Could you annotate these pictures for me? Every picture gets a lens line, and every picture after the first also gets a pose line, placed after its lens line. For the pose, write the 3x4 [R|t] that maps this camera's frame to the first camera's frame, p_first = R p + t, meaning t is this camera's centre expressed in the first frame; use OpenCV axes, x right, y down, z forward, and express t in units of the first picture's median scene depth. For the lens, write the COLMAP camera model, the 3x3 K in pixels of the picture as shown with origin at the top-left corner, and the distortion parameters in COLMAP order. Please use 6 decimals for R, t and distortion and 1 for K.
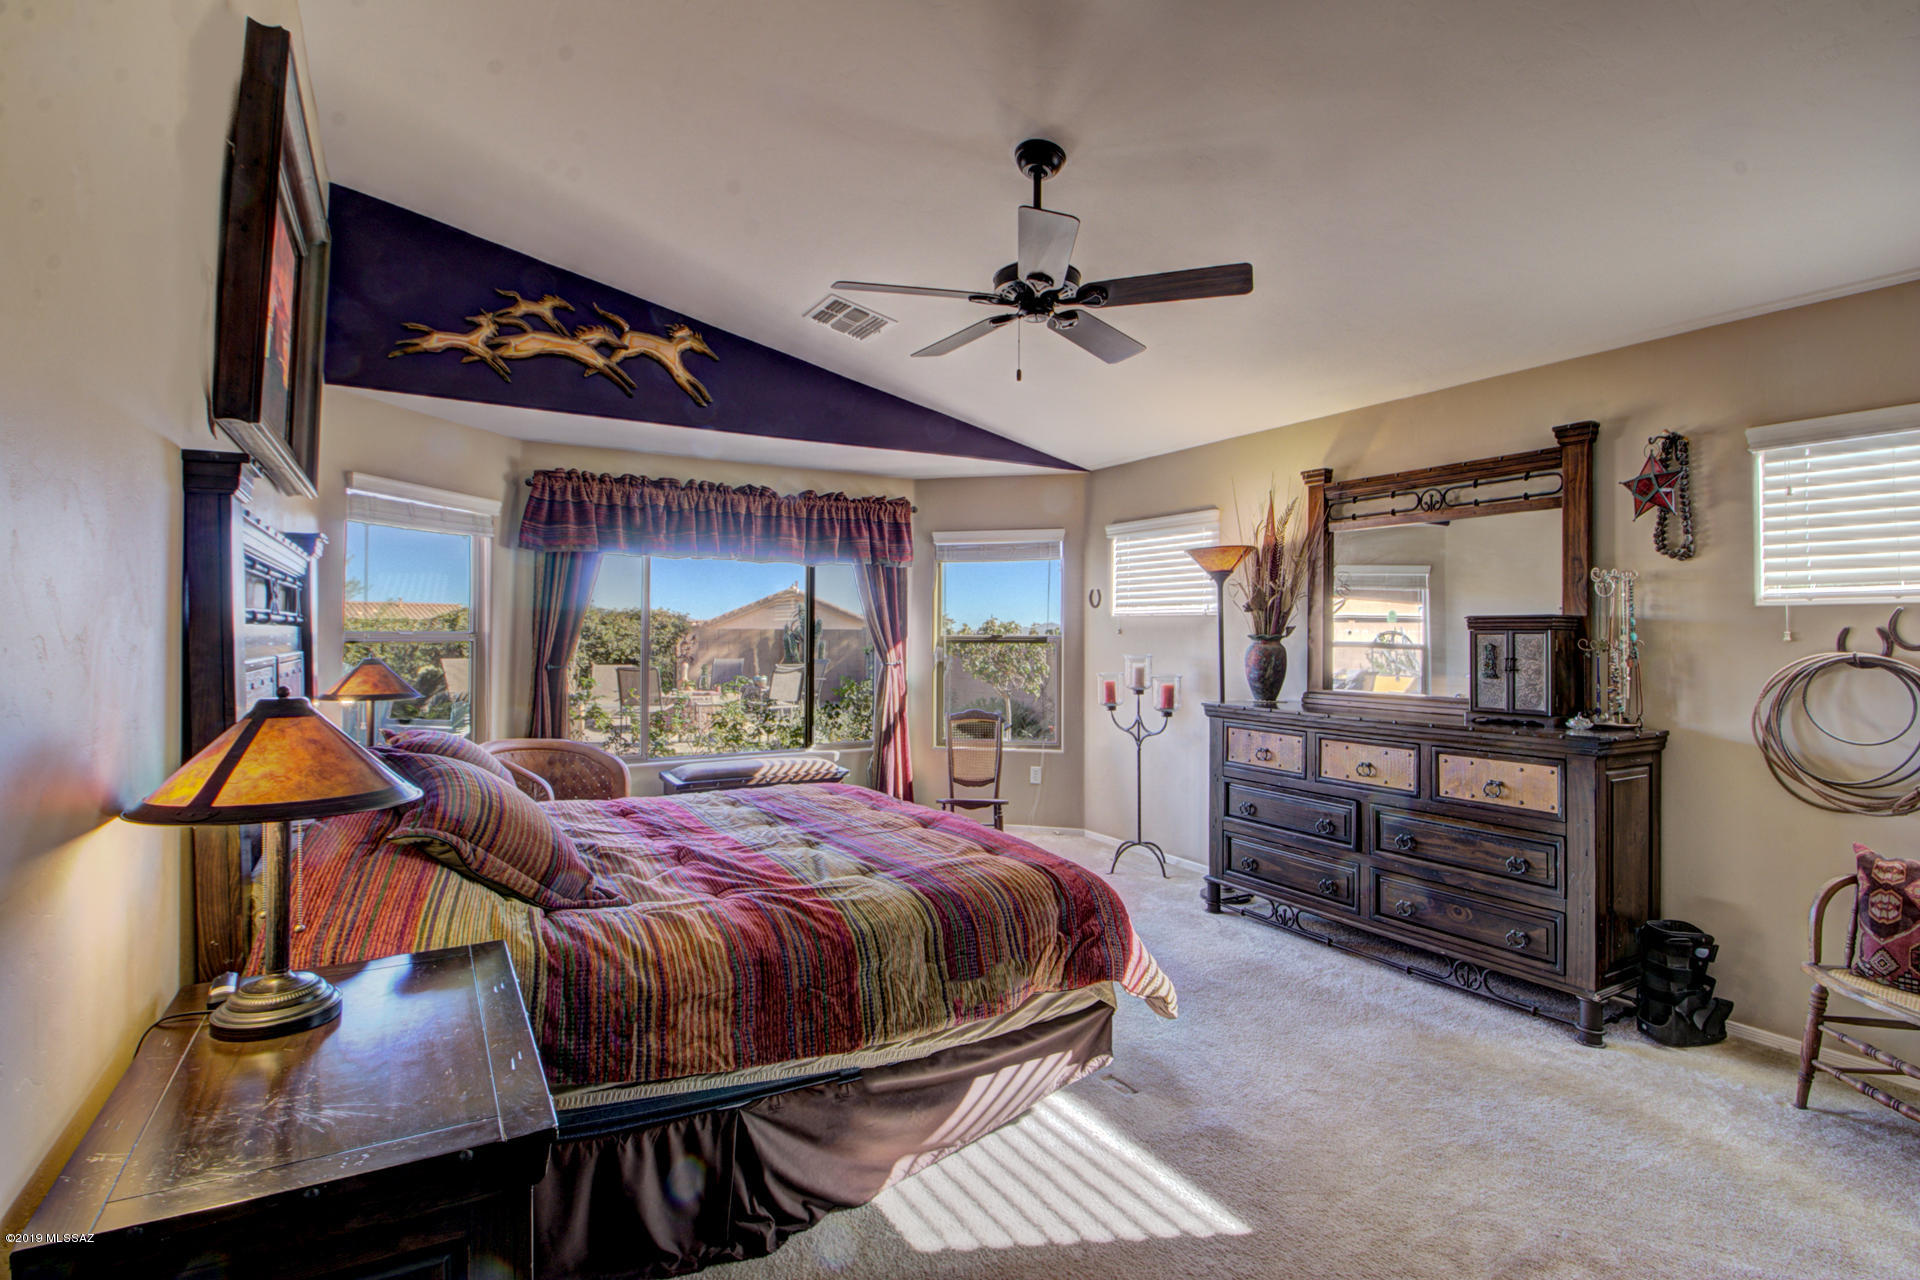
lens RADIAL K [[890.0, 0, 936.2], [0, 890.0, 633.5], [0, 0, 1]] dist [0.000145, 0.000095]
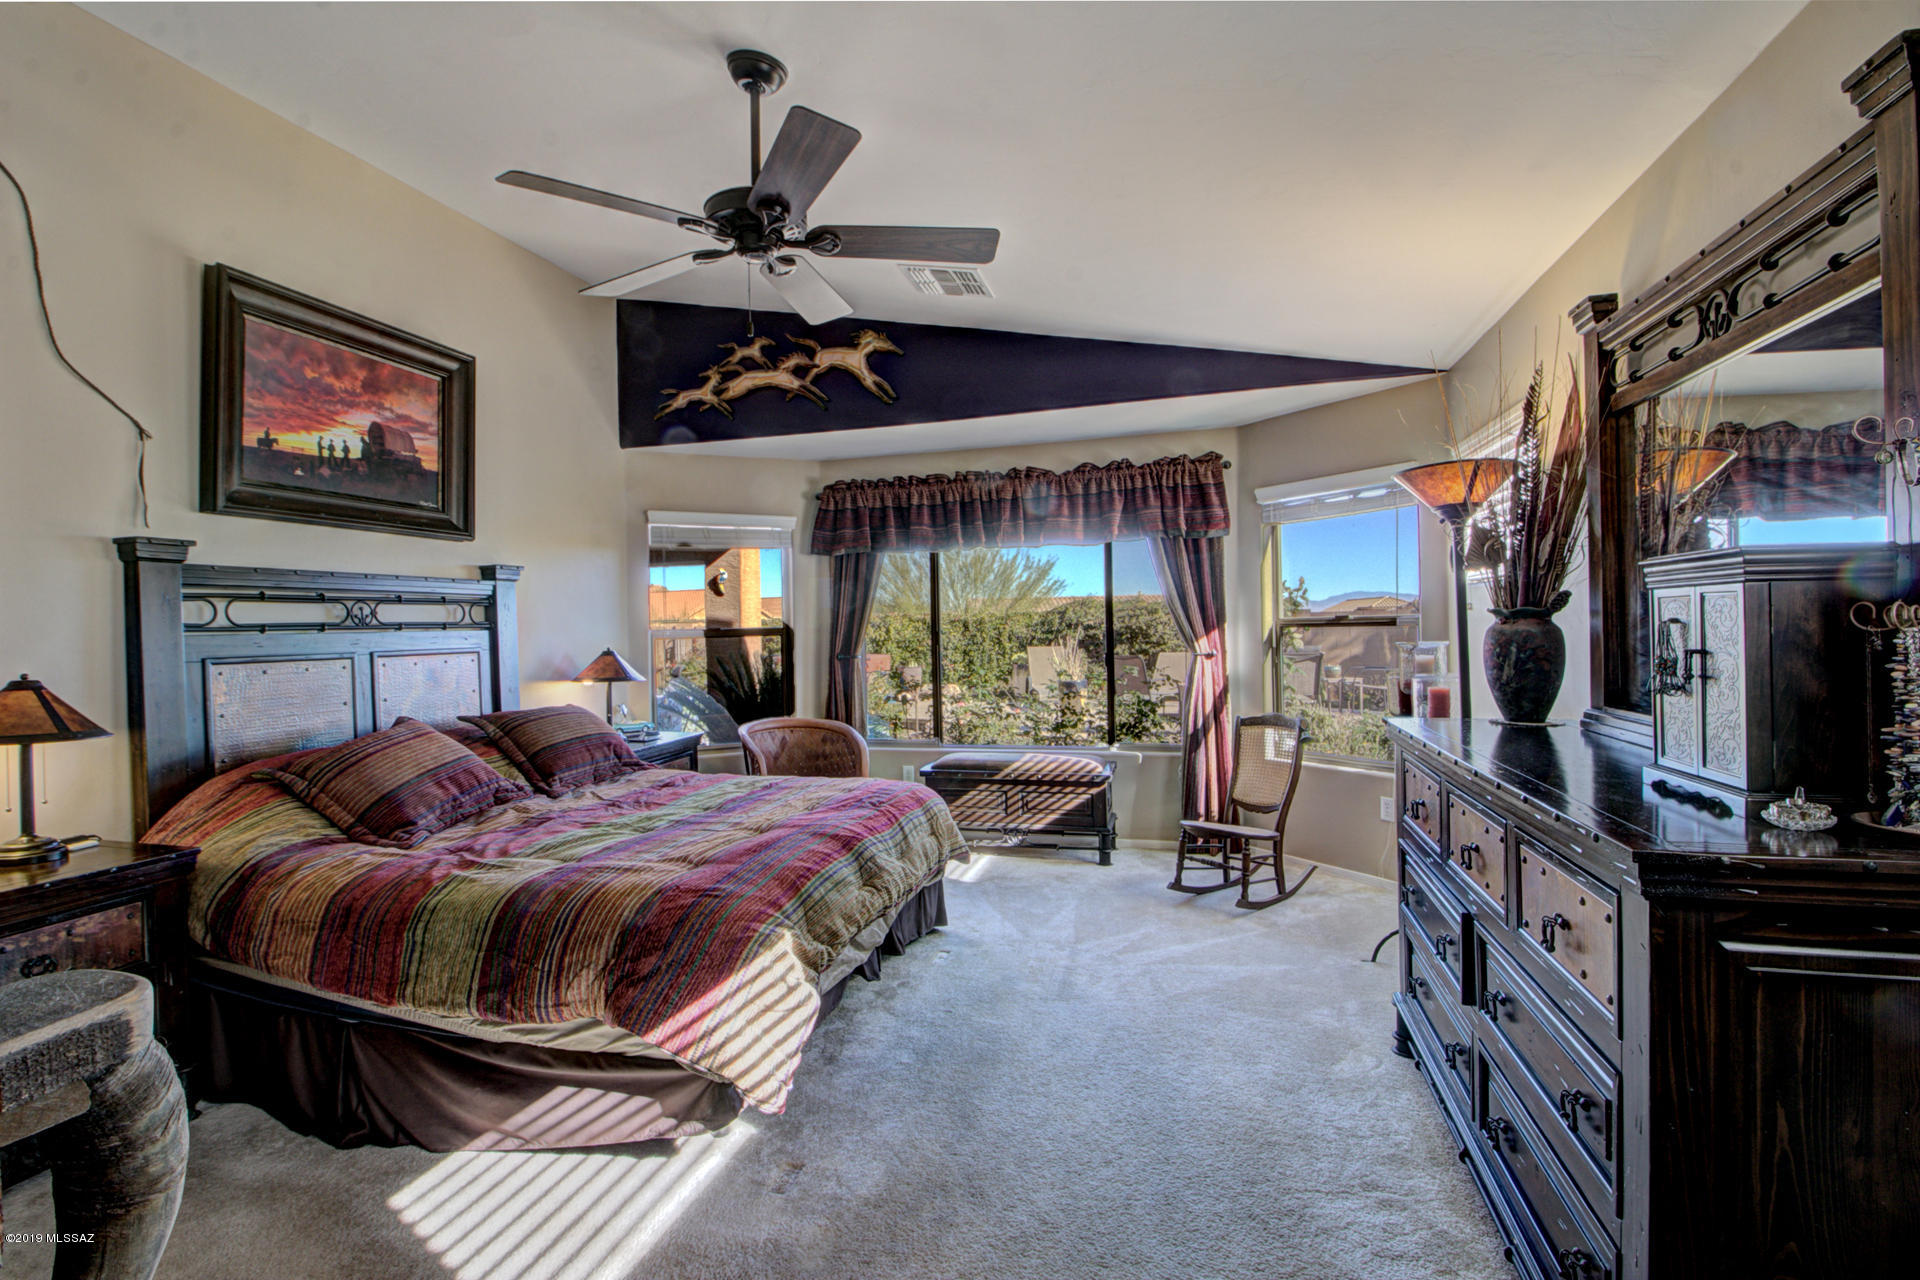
lens RADIAL K [[919.6, 0, 948.7], [0, 919.6, 627.1], [0, 0, 1]] dist [-0.001767, -0.009735]
pose [[0.691088, -0.019858, -0.722497, 0.536876], [0.026197, 0.999654, -0.002419, 0.005781], [0.722295, -0.017256, 0.691369, 0.311834]]
